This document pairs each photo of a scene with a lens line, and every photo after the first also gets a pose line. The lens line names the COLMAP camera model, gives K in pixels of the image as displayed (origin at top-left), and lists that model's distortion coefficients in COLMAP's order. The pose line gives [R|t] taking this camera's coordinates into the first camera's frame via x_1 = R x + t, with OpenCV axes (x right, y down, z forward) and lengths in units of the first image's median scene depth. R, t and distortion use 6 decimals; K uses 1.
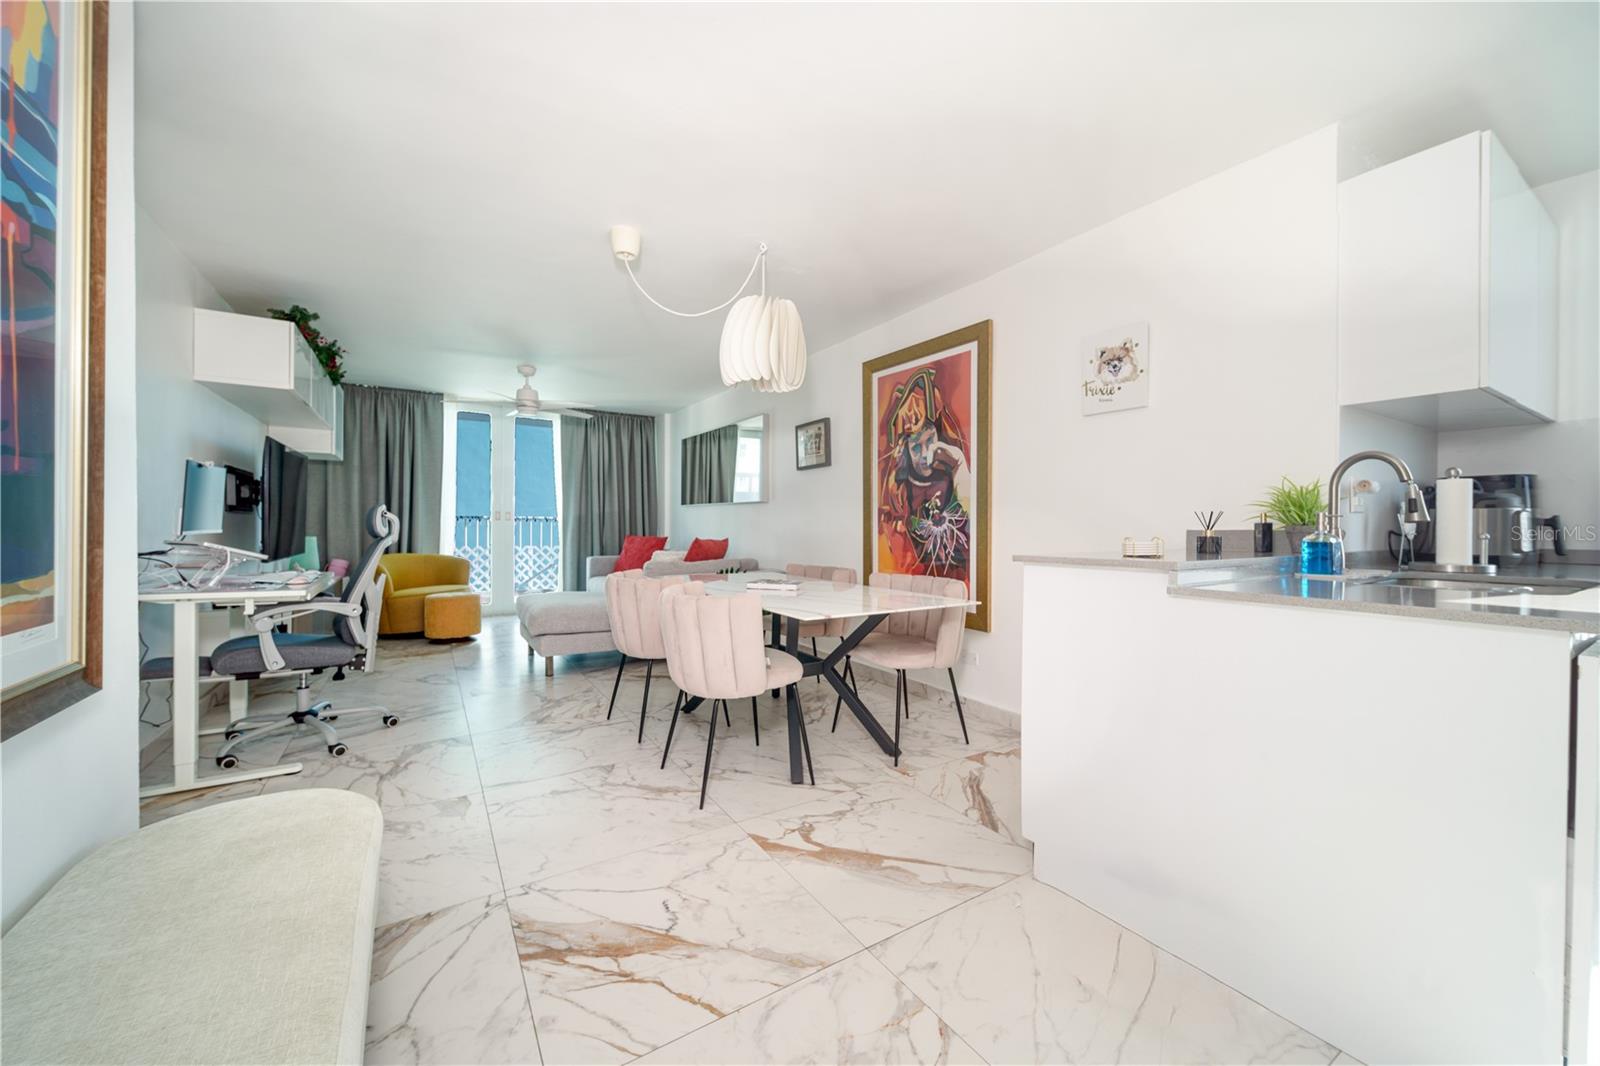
lens RADIAL K [[599.2, 0, 798.5], [0, 599.2, 529.5], [0, 0, 1]] dist [-0.001483, -0.000136]
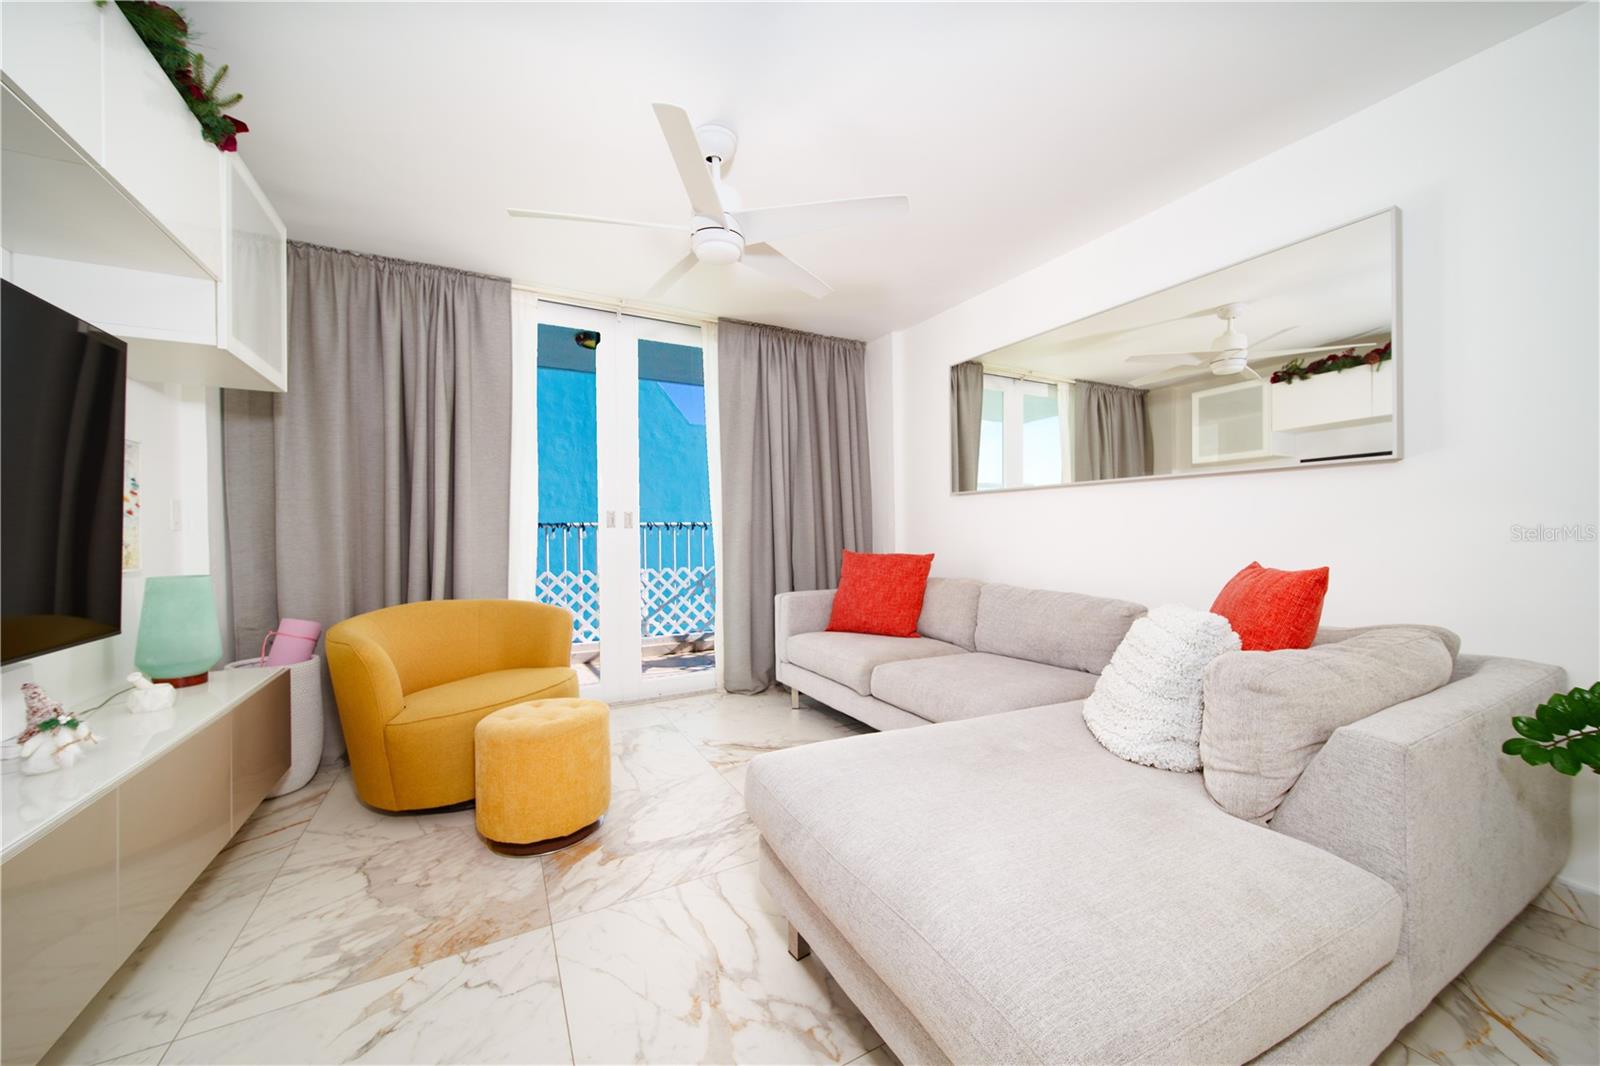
lens RADIAL K [[569.0, 0, 800.0], [0, 569.0, 533.0], [0, 0, 1]] dist [-0.014373, -0.000173]
pose [[0.997897, -0.019827, -0.061714, -0.609778], [0.019413, 0.999785, -0.007289, -0.007058], [0.061845, 0.006075, 0.998067, 1.015697]]
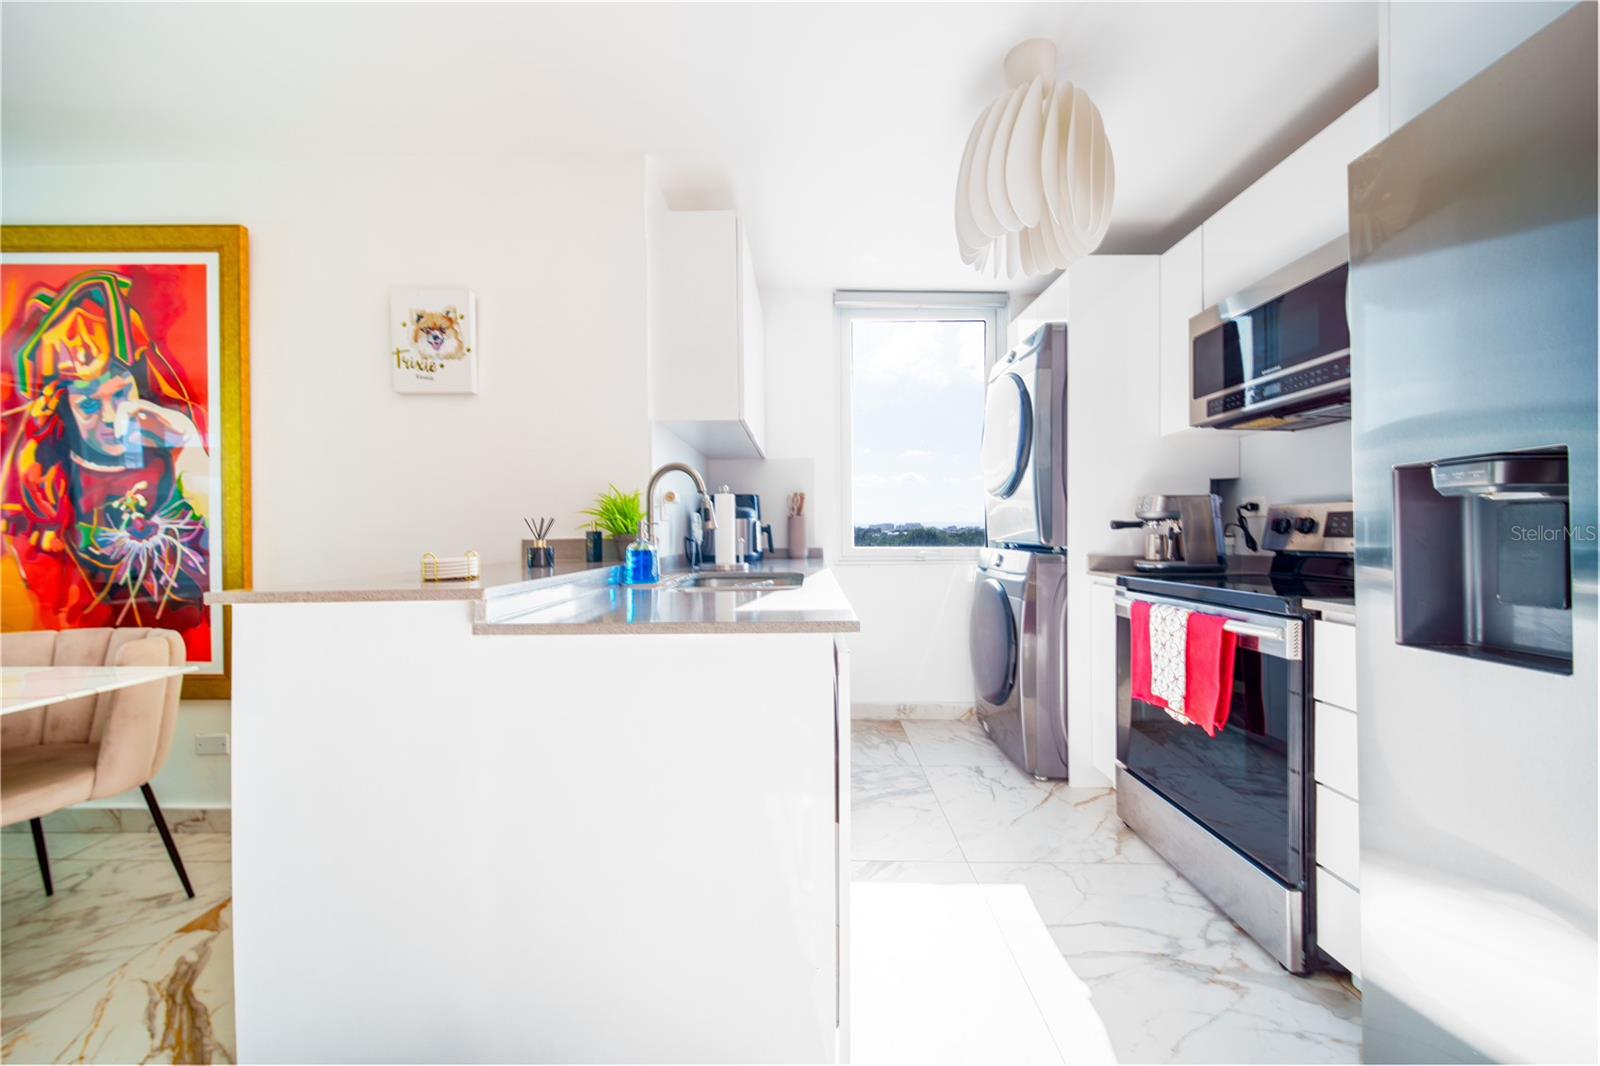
lens RADIAL K [[570.2, 0, 800.0], [0, 570.2, 533.0], [0, 0, 1]] dist [-0.000669, -0.000211]
pose [[0.539709, -0.008916, 0.841804, 0.112082], [0.016527, 0.999863, -0.000005, -0.001545], [-0.841689, 0.013915, 0.539783, 0.137746]]
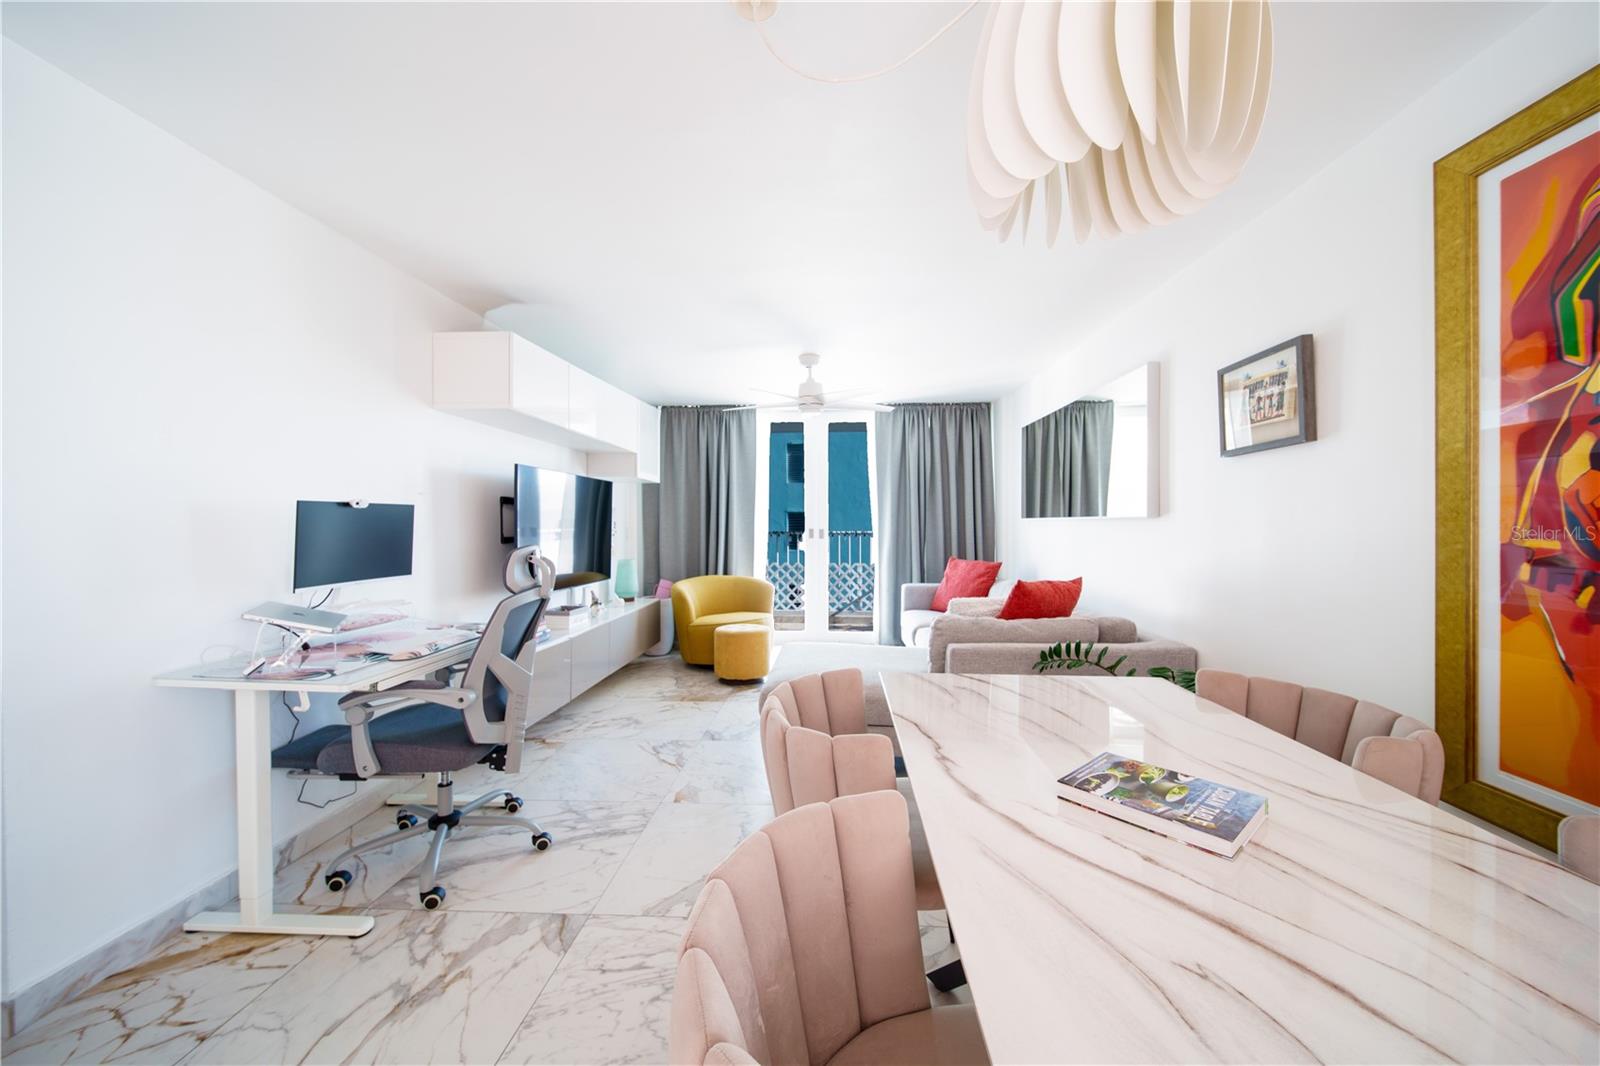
lens RADIAL K [[585.6, 0, 802.5], [0, 585.6, 526.8], [0, 0, 1]] dist [-0.000589, -0.000168]
pose [[0.816994, -0.005987, -0.576615, -0.009766], [0.001338, 0.999963, -0.008488, -0.051119], [0.576644, 0.006163, 0.816972, 0.551705]]
